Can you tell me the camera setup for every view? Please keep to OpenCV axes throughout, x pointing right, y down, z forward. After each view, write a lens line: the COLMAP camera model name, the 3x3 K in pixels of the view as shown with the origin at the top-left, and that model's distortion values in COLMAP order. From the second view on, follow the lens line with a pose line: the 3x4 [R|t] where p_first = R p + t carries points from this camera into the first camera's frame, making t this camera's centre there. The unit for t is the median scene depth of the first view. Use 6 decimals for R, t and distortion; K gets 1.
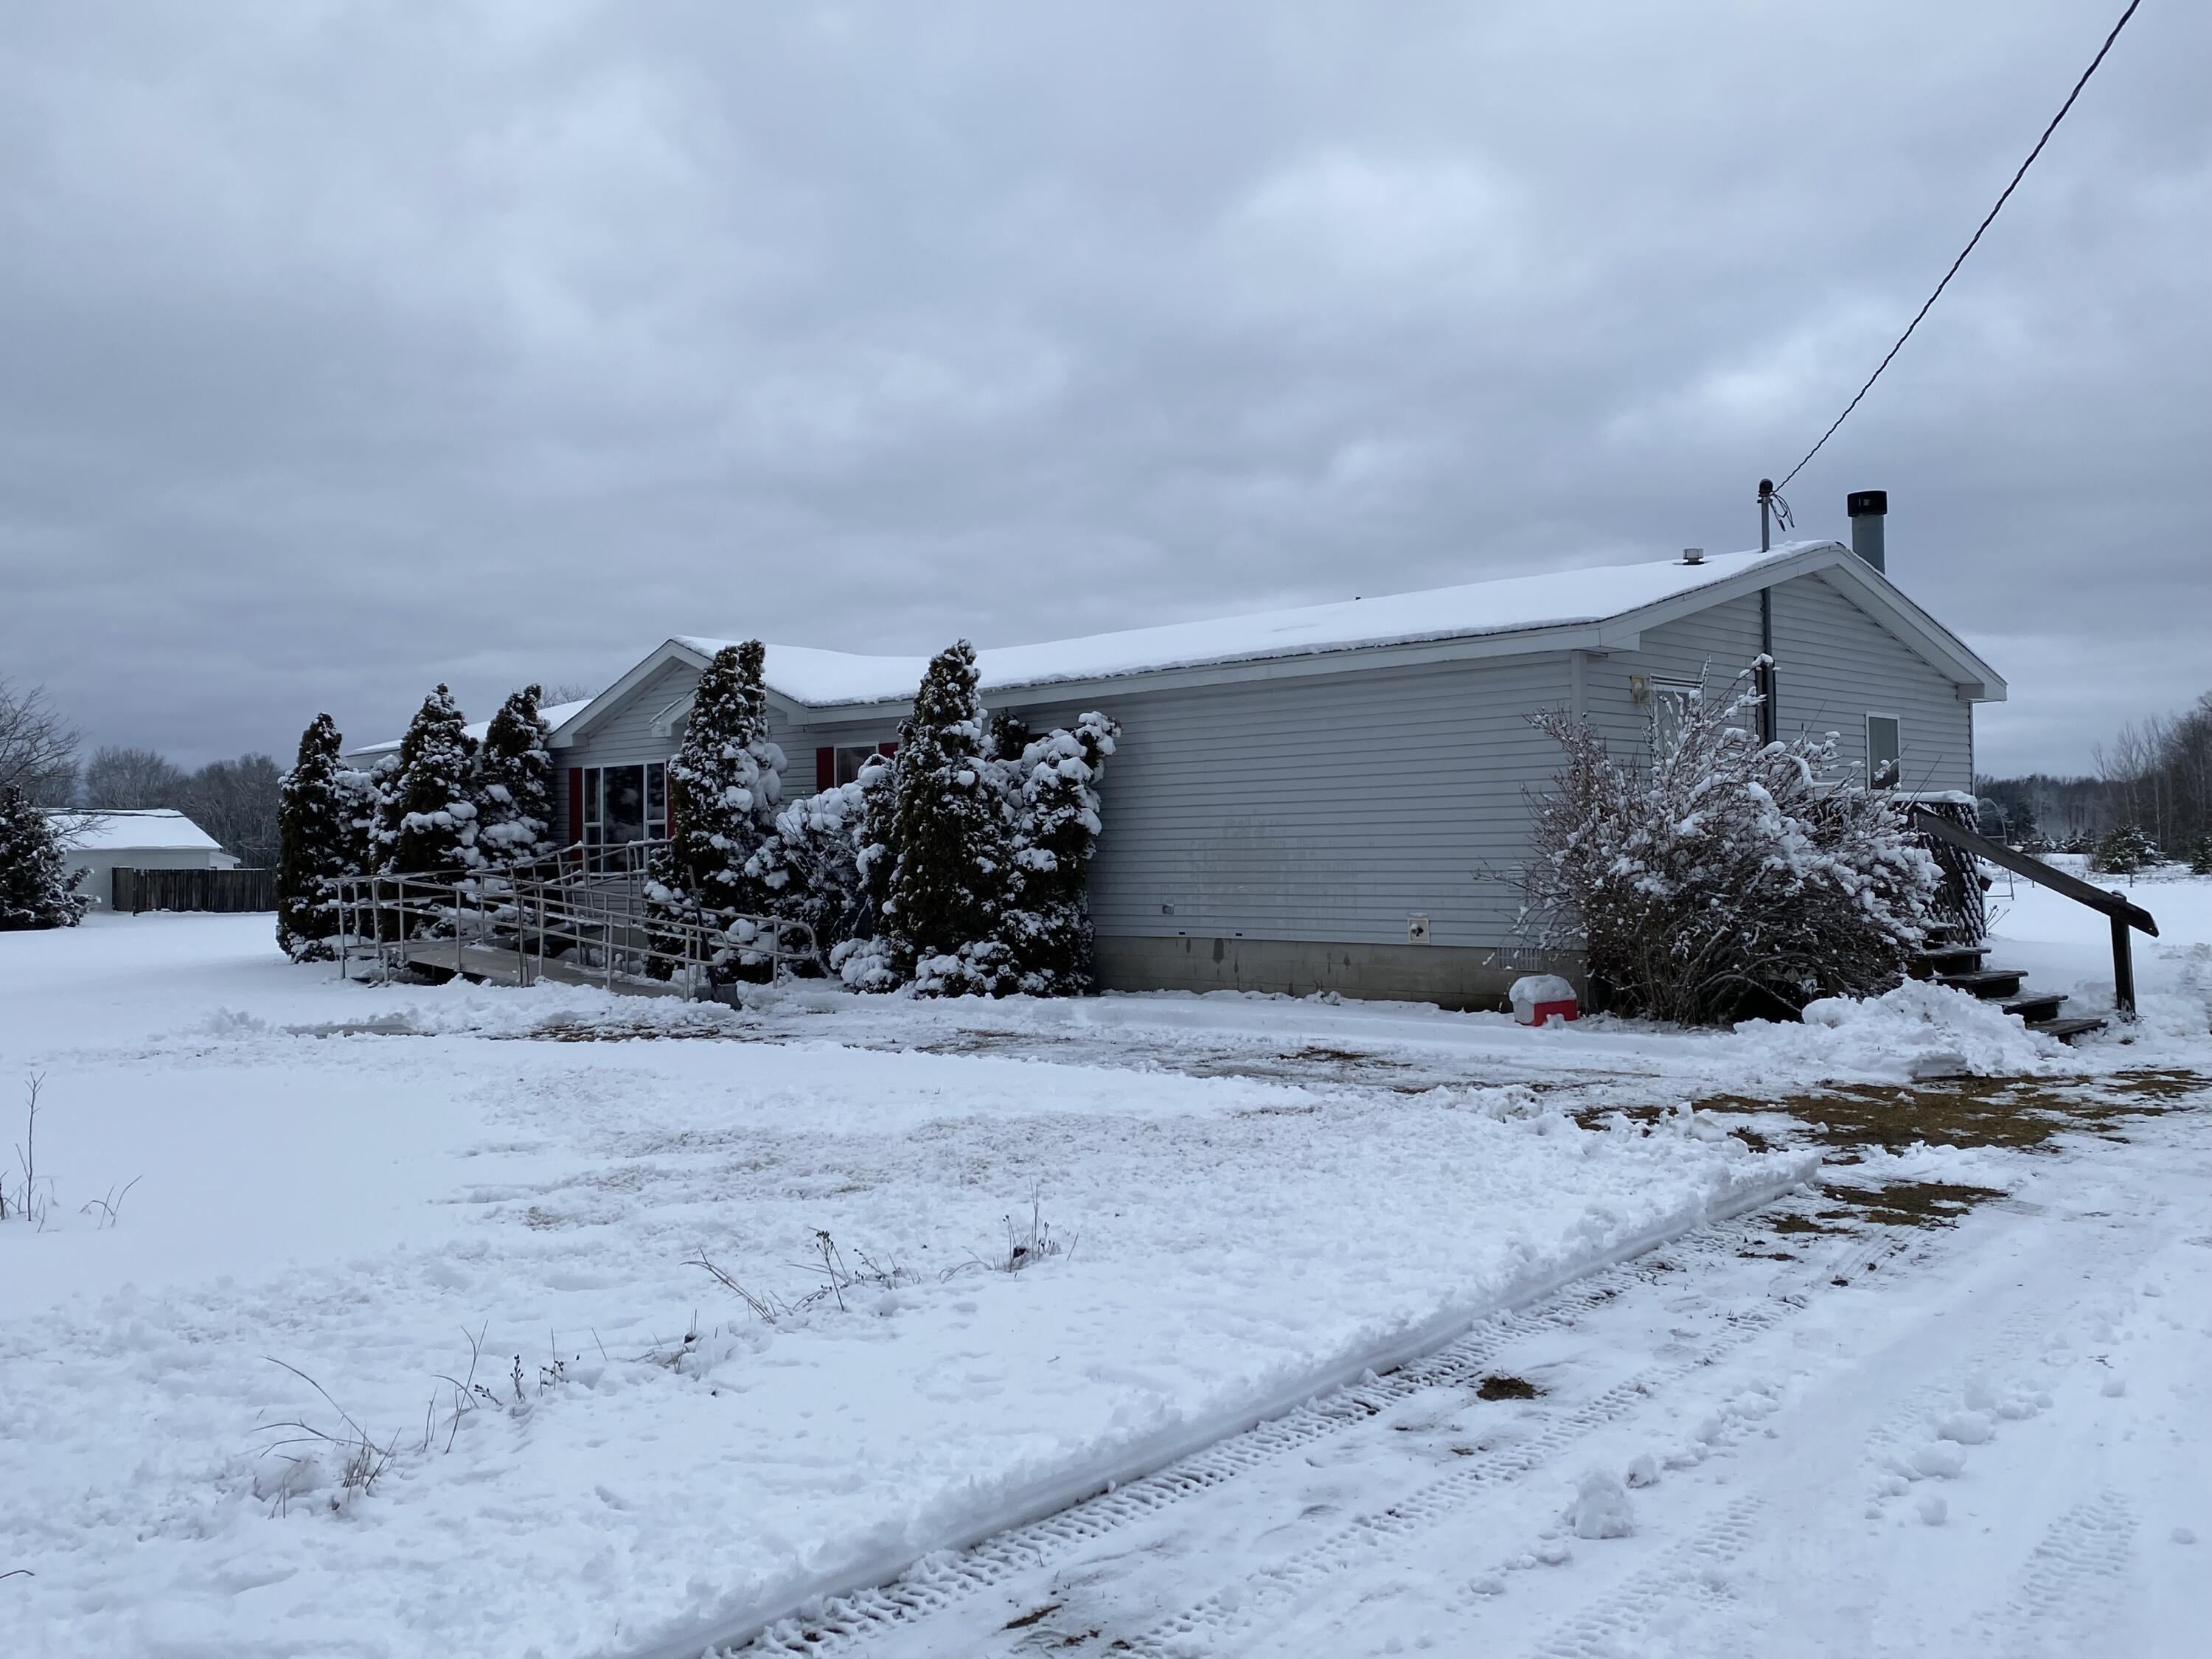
lens RADIAL K [[1883.8, 0, 1104.9], [0, 1883.8, 836.0], [0, 0, 1]] dist [0.015816, 0.001521]
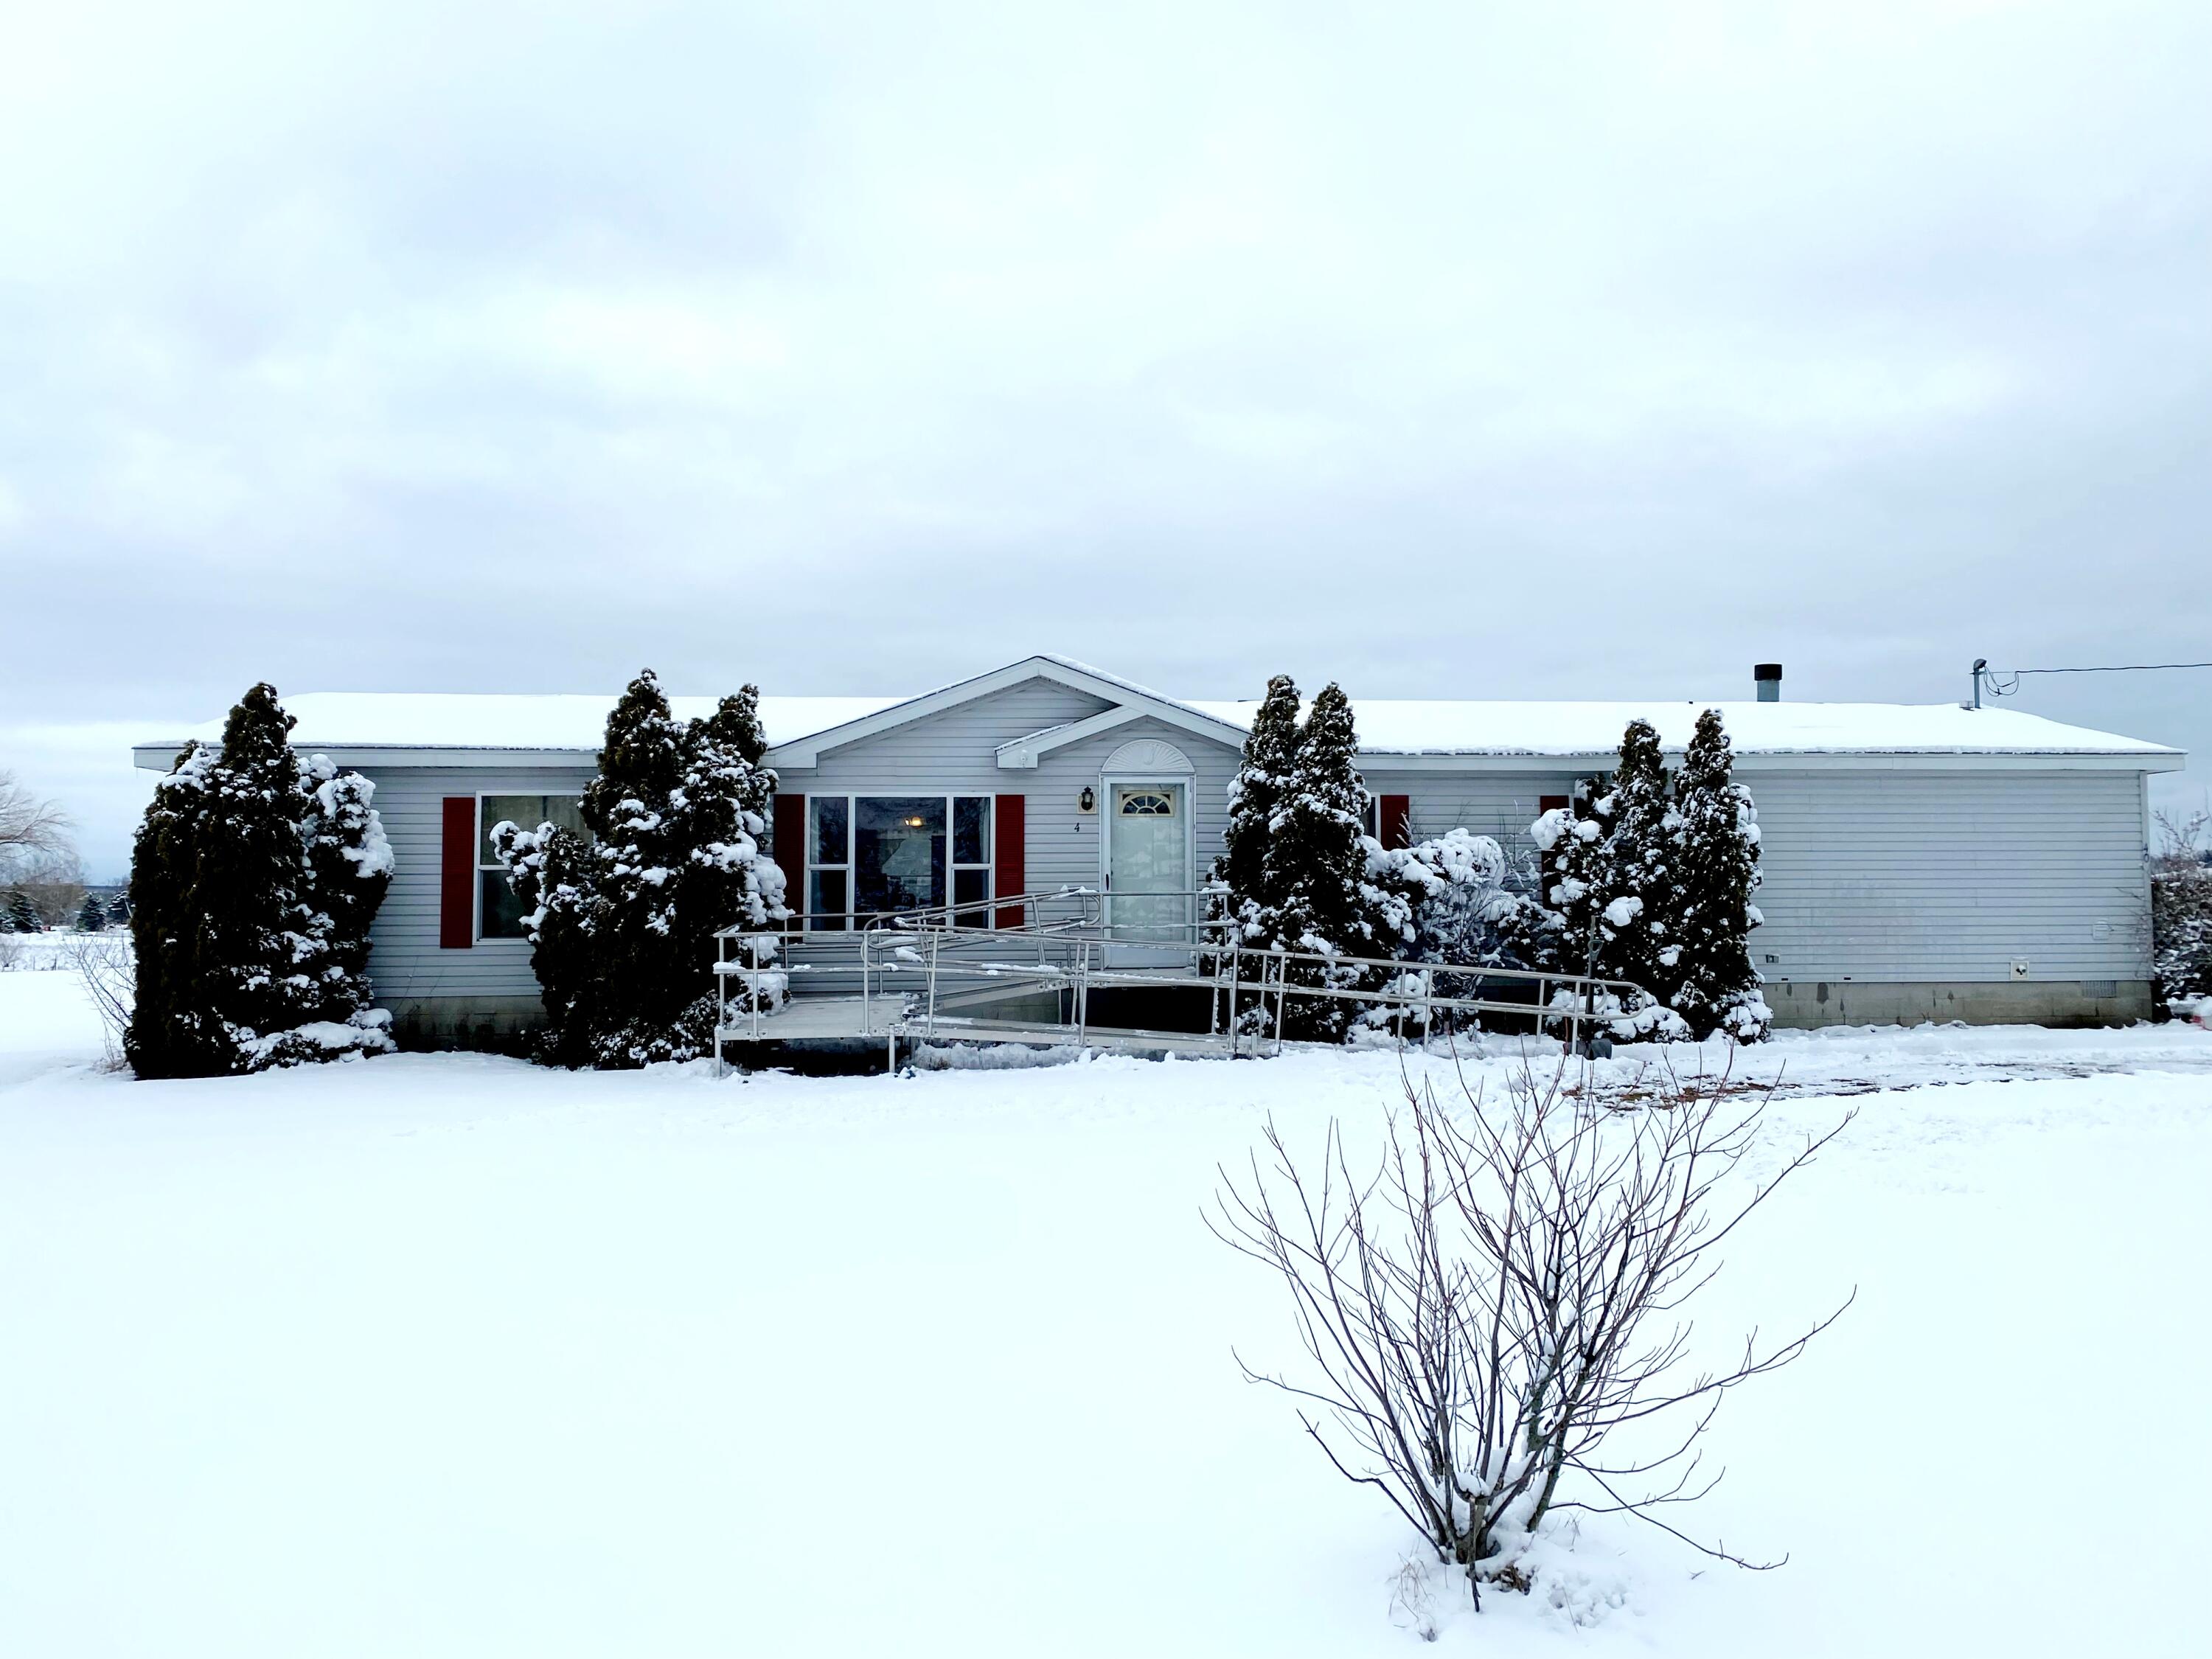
lens RADIAL K [[1652.0, 0, 1105.0], [0, 1652.0, 830.2], [0, 0, 1]] dist [-0.030754, -0.001622]
pose [[0.666369, 0.046782, 0.744153, -1.034170], [-0.012927, 0.998605, -0.051203, 0.017738], [-0.745510, 0.024500, 0.666044, 0.659194]]
